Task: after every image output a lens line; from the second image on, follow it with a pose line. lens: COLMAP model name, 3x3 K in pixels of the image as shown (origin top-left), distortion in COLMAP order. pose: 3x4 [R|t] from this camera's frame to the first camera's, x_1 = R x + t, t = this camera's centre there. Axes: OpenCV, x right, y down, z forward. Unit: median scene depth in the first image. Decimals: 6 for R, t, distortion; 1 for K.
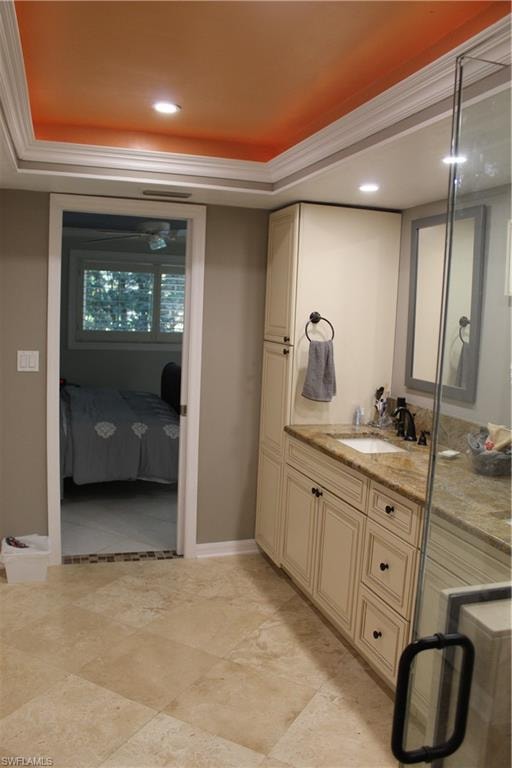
lens RADIAL K [[647.8, 0, 254.5], [0, 647.8, 379.9], [0, 0, 1]] dist [-0.130671, 0.119405]
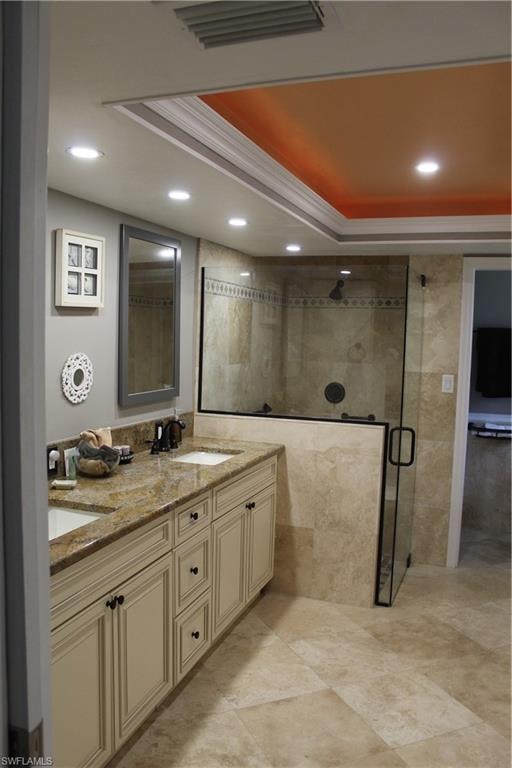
lens RADIAL K [[647.8, 0, 253.1], [0, 647.8, 389.6], [0, 0, 1]] dist [-0.130671, 0.119405]
pose [[-0.790562, -0.127535, 0.598954, -0.484725], [-0.005689, 0.979561, 0.201069, -0.221821], [-0.612355, 0.155550, -0.775129, 1.771357]]
